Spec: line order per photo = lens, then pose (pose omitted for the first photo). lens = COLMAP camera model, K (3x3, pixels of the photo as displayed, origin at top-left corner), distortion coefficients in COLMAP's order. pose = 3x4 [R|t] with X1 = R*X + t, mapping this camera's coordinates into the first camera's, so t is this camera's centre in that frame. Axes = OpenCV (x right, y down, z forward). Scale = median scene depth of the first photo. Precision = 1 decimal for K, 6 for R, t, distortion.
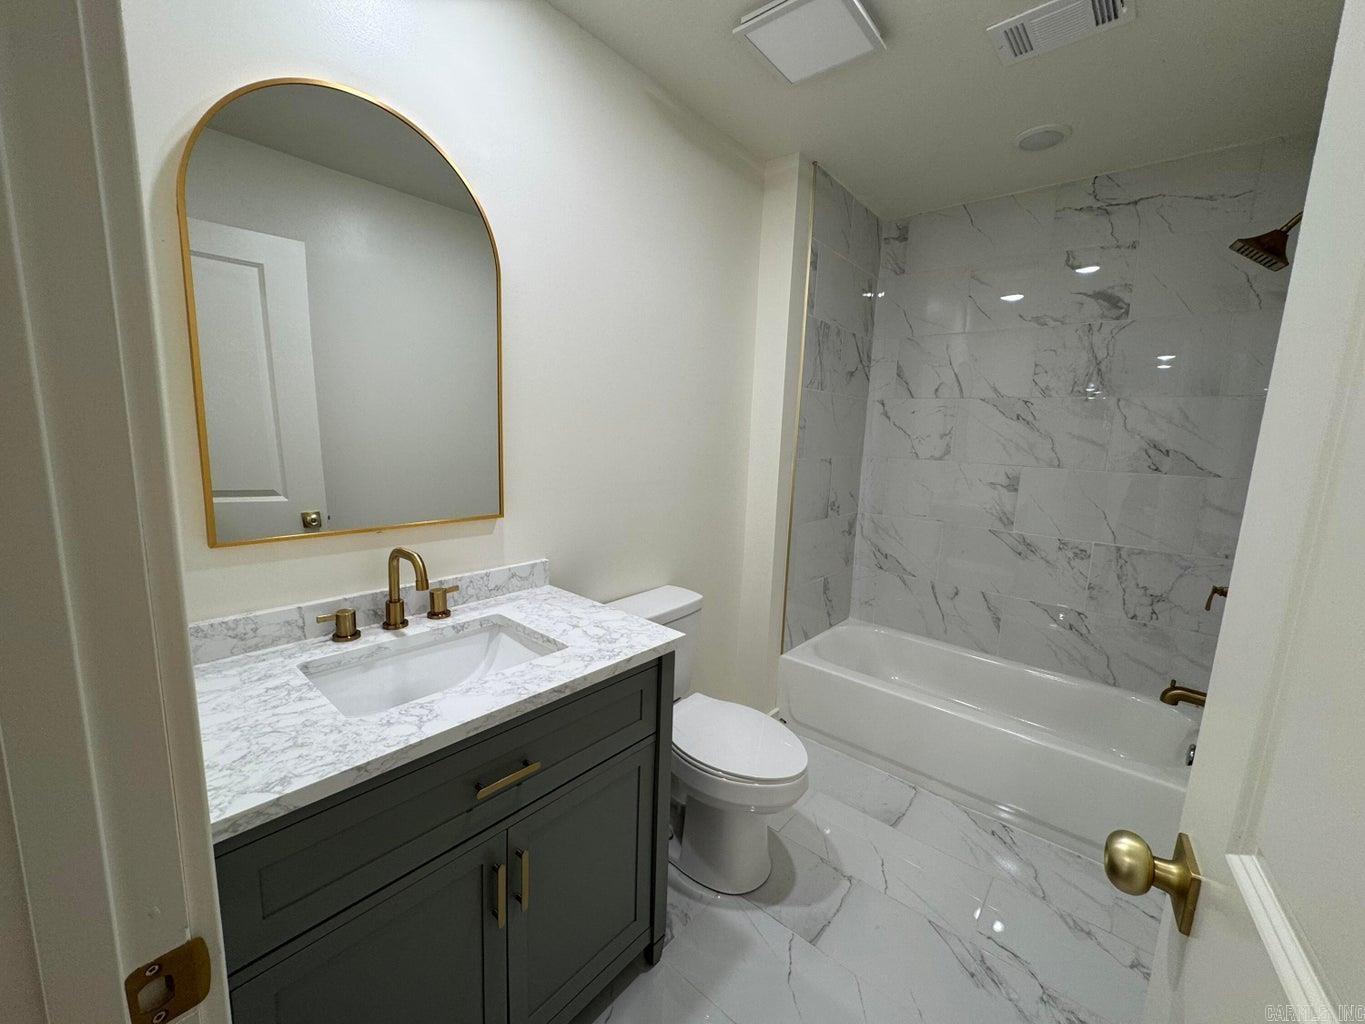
lens RADIAL K [[542.1, 0, 681.6], [0, 542.1, 511.2], [0, 0, 1]] dist [-0.003441, 0.000836]
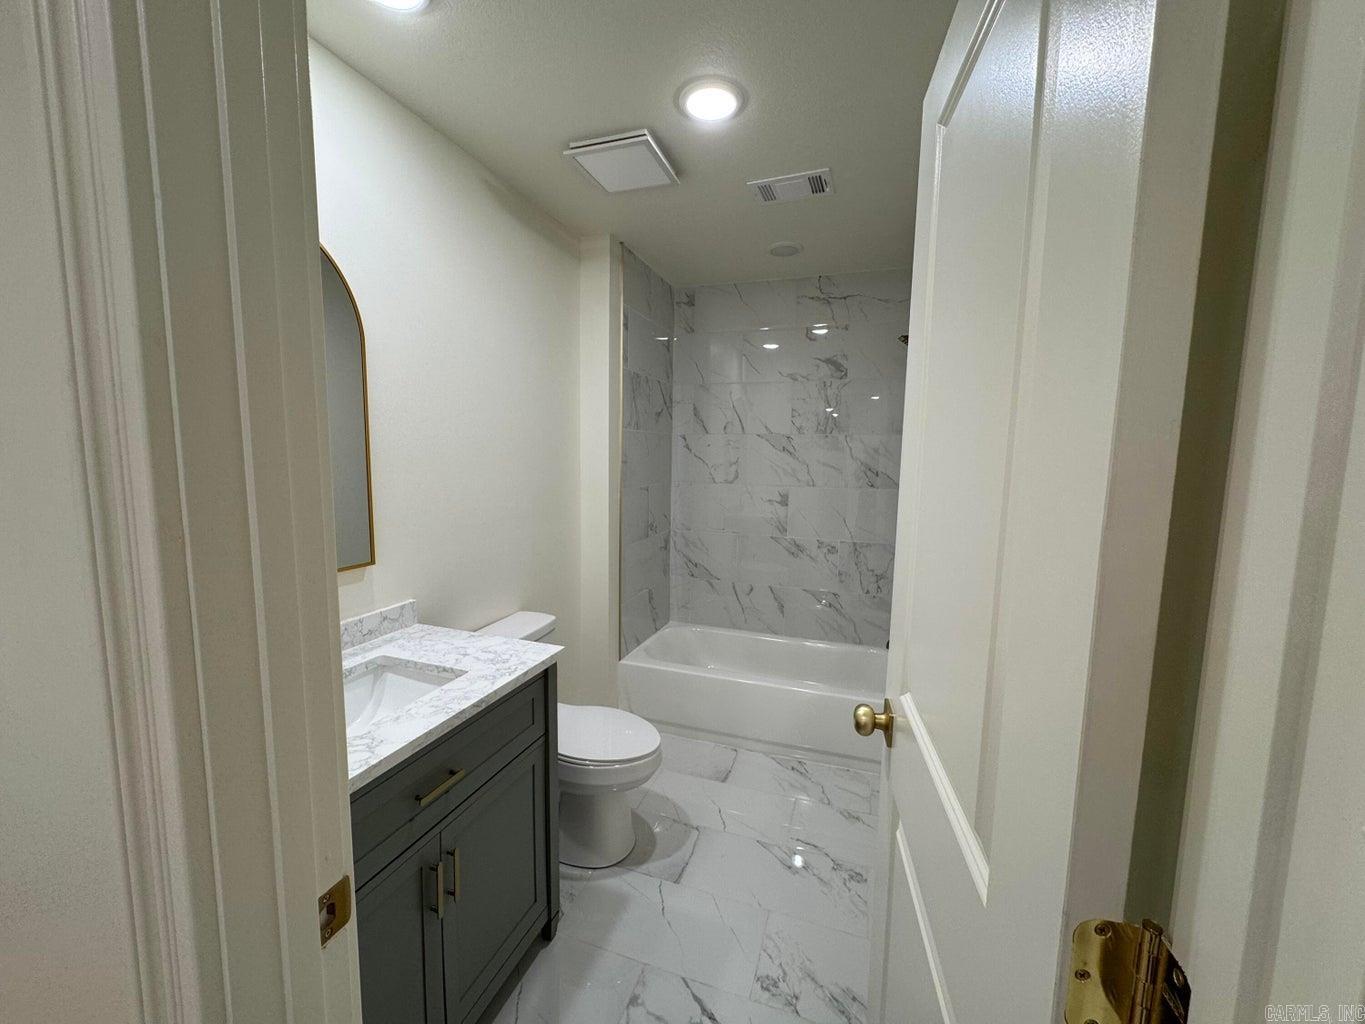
lens RADIAL K [[542.1, 0, 682.3], [0, 542.1, 509.1], [0, 0, 1]] dist [-0.003441, 0.000836]
pose [[0.930517, -0.058668, 0.361520, -0.116803], [0.071832, 0.997150, -0.023068, -0.023015], [-0.359136, 0.047434, 0.932079, -0.164815]]
